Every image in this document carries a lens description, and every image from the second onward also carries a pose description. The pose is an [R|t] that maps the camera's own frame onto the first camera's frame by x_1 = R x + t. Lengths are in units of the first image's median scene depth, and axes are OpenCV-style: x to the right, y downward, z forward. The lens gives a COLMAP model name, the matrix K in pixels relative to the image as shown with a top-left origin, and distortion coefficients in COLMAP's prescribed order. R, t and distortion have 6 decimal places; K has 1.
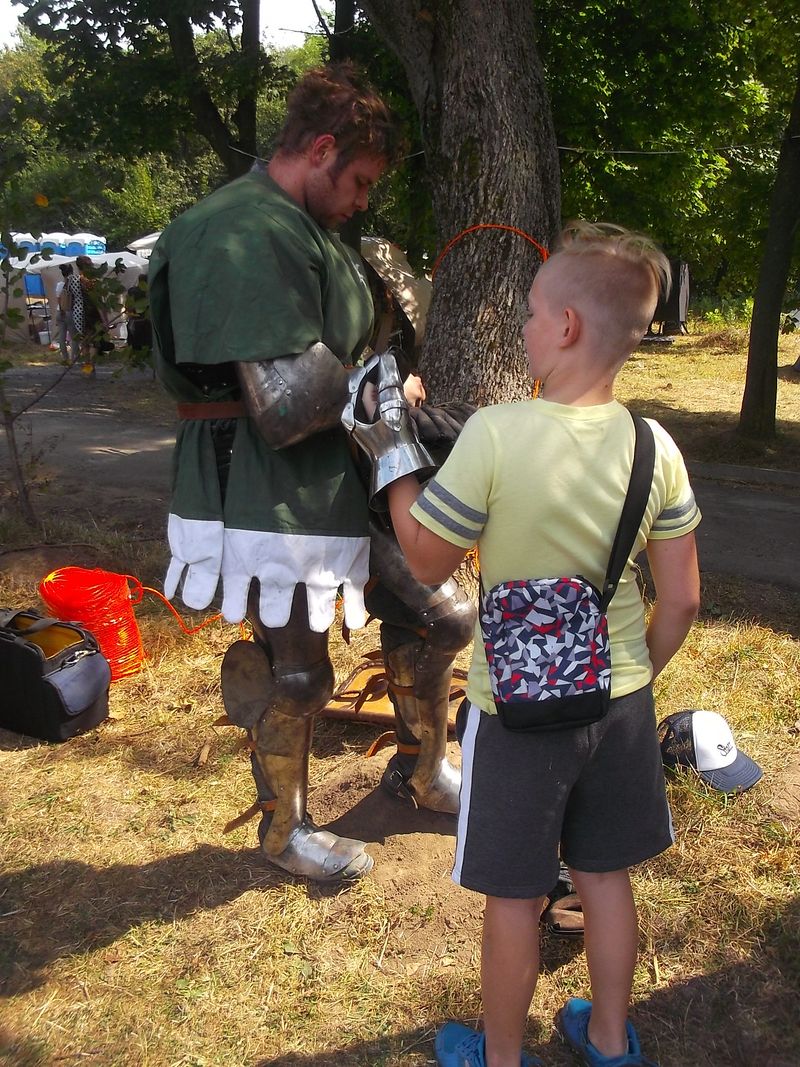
lens RADIAL K [[1219.2, 0, 400.0], [0, 1219.2, 533.5], [0, 0, 1]] dist [-0.057375, 0.207438]
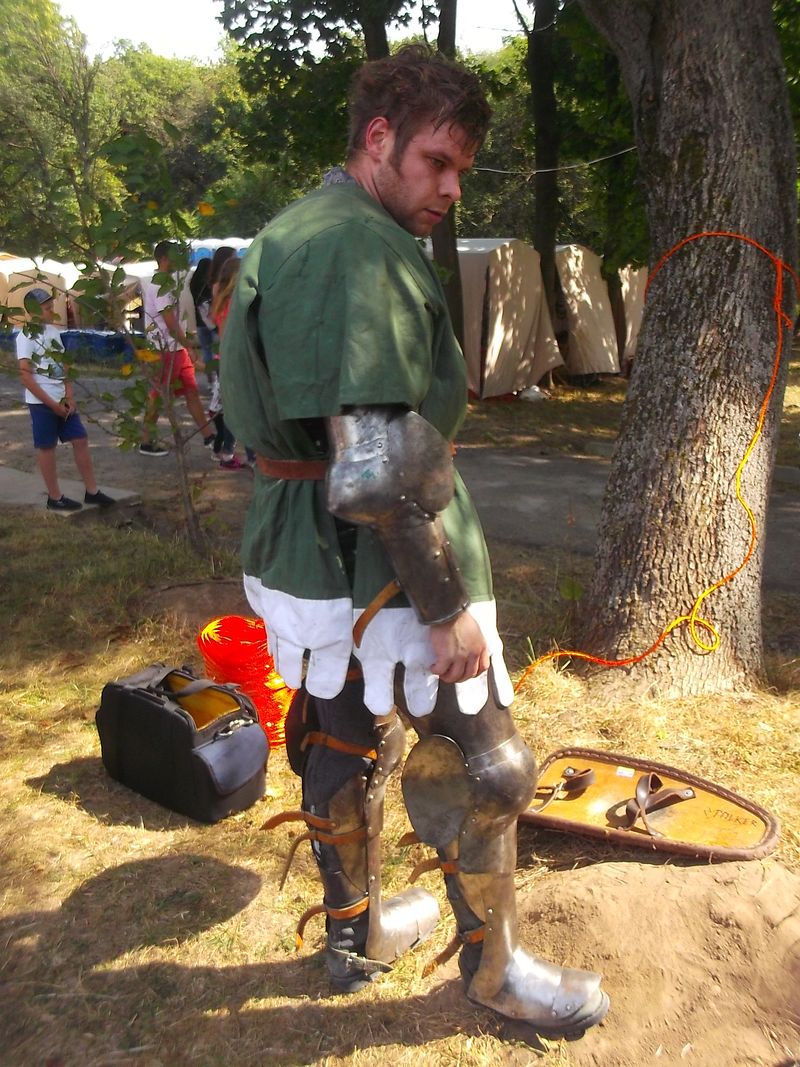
lens RADIAL K [[1219.2, 0, 400.0], [0, 1219.2, 533.5], [0, 0, 1]] dist [-0.057375, 0.207438]
pose [[0.988300, 0.025671, -0.150349, -0.011941], [-0.026039, 0.999661, -0.000479, -0.032772], [0.150286, 0.004388, 0.988633, 0.110783]]
